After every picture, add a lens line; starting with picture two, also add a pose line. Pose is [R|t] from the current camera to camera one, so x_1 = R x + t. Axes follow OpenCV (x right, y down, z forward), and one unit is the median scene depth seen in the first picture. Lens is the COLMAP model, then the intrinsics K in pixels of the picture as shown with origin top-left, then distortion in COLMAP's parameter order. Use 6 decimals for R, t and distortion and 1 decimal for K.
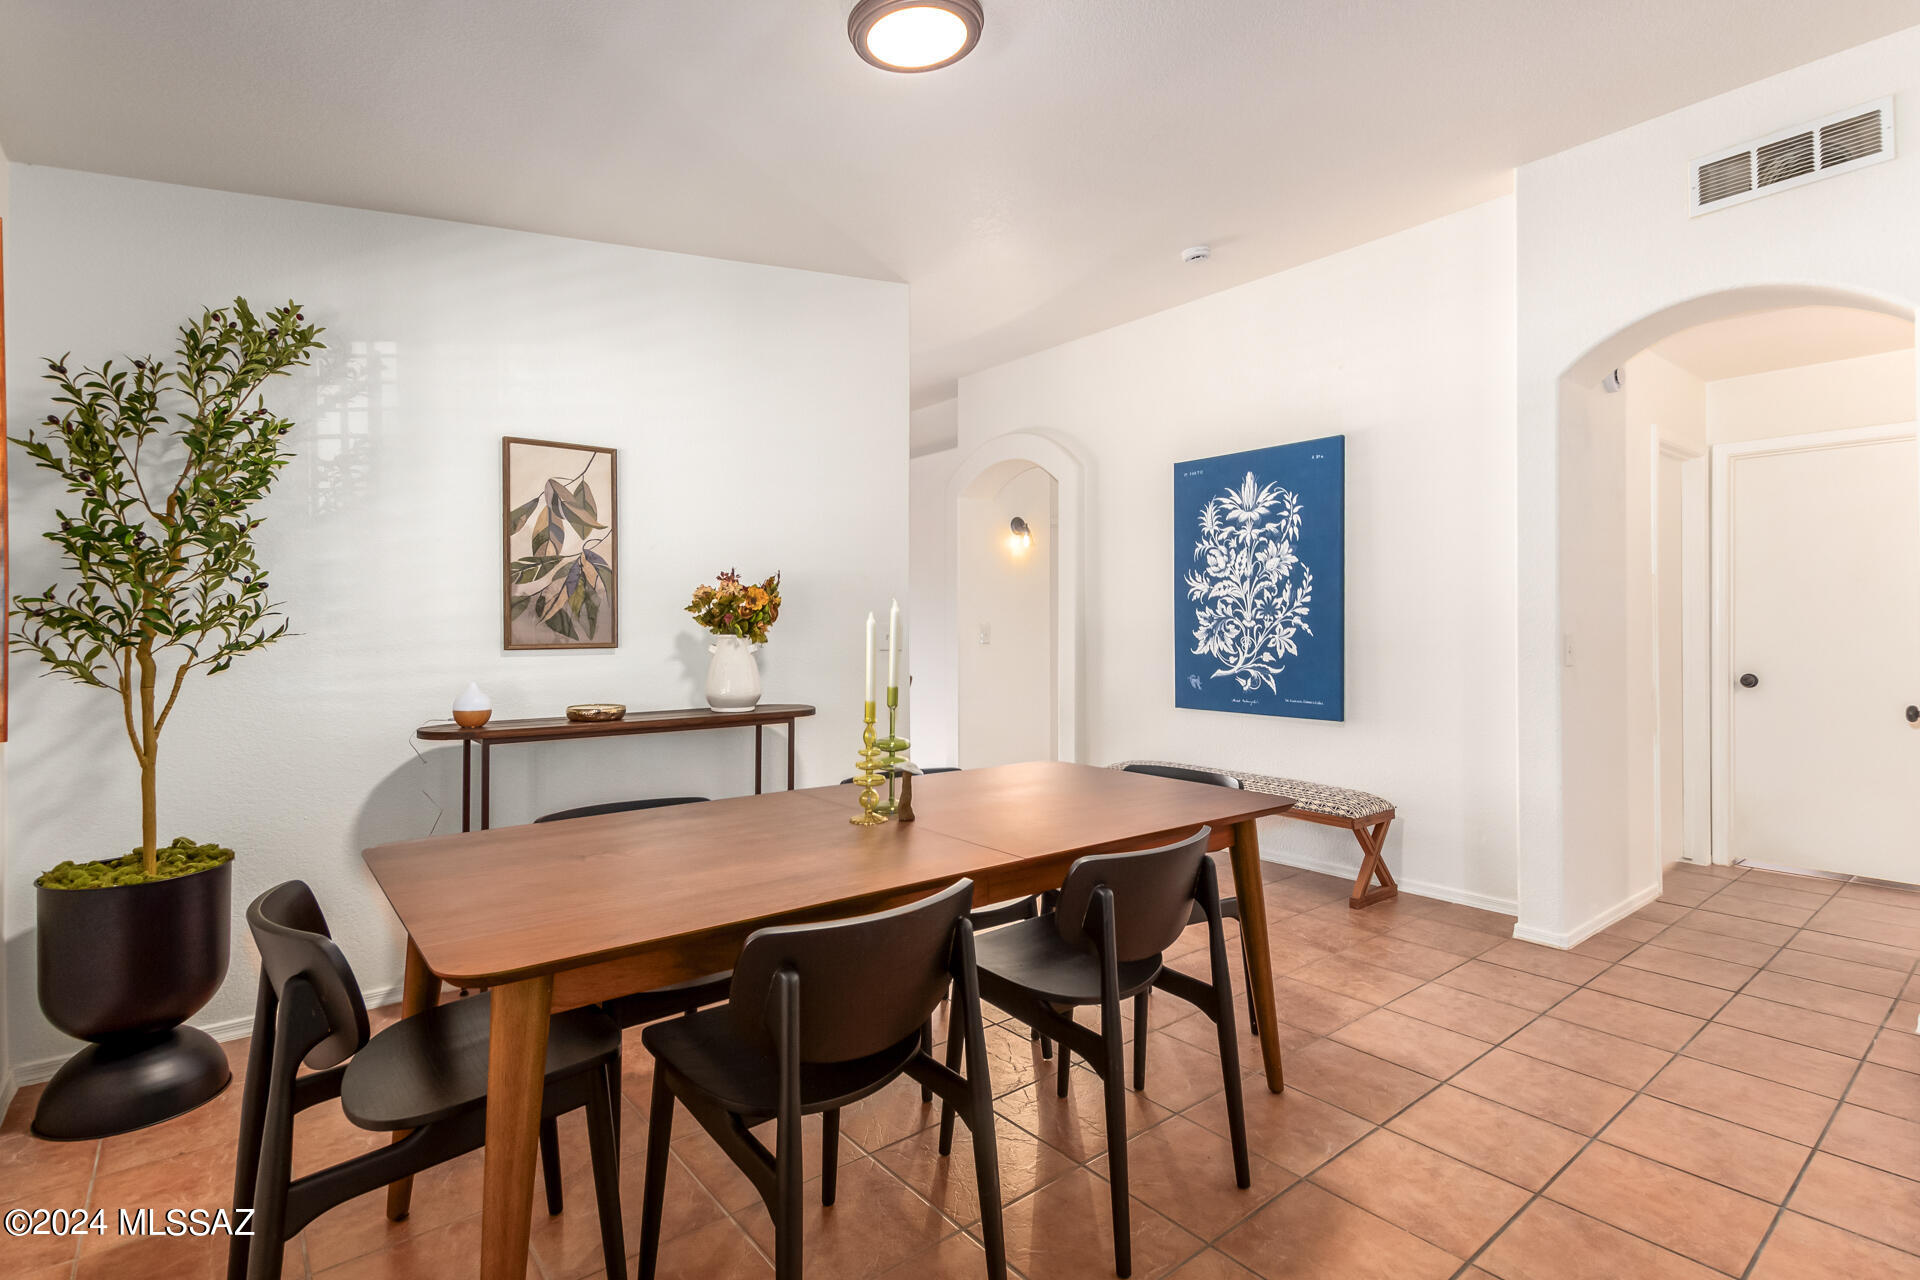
lens RADIAL K [[905.5, 0, 960.7], [0, 905.5, 629.5], [0, 0, 1]] dist [0.017718, -0.007388]
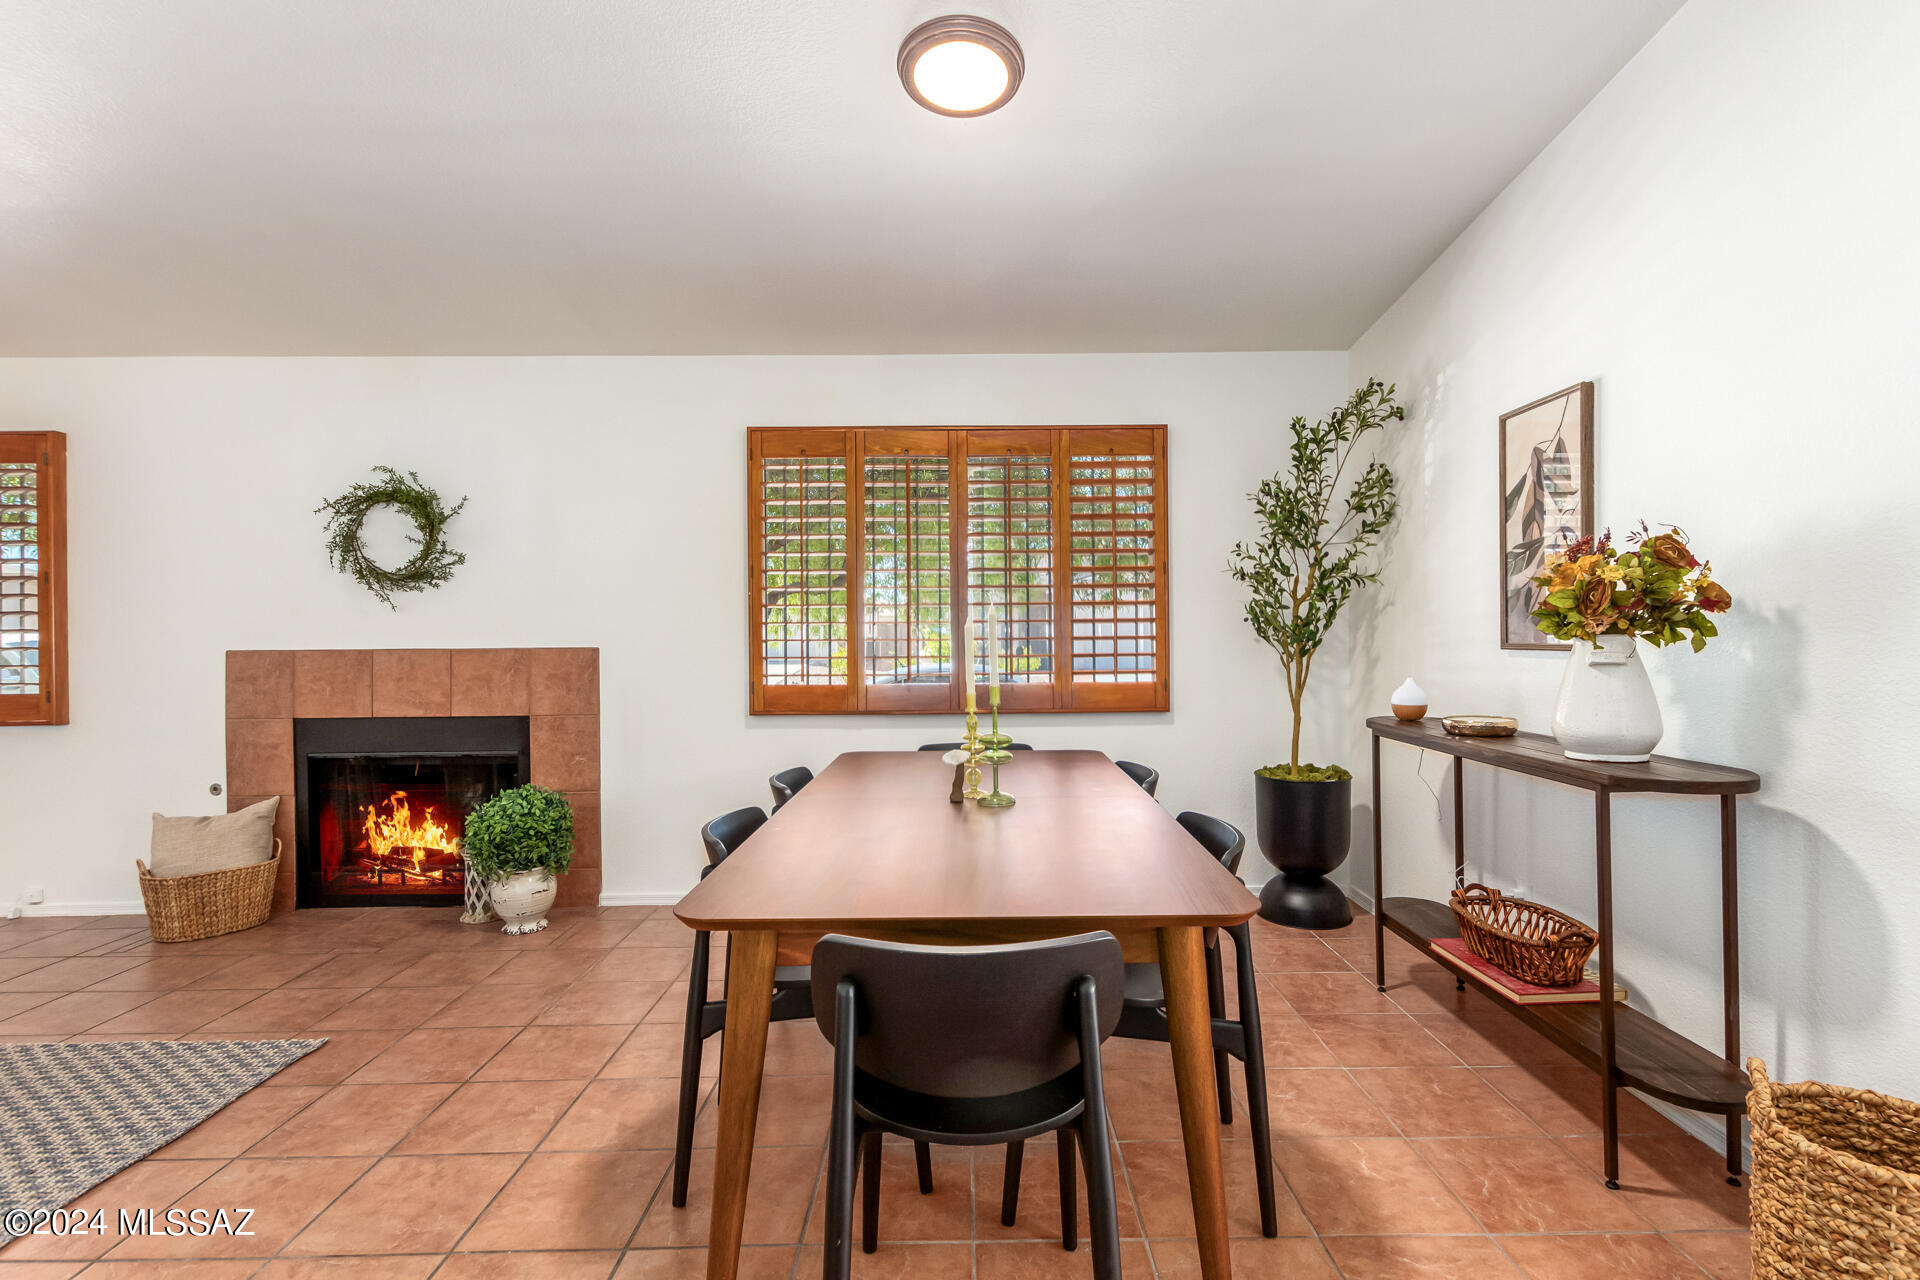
lens RADIAL K [[905.5, 0, 976.2], [0, 905.5, 635.6], [0, 0, 1]] dist [0.017718, -0.007388]
pose [[-0.624516, 0.010994, -0.780935, 0.516114], [0.008992, 0.999936, 0.006887, -0.002185], [0.780960, -0.002721, -0.624575, 1.098451]]
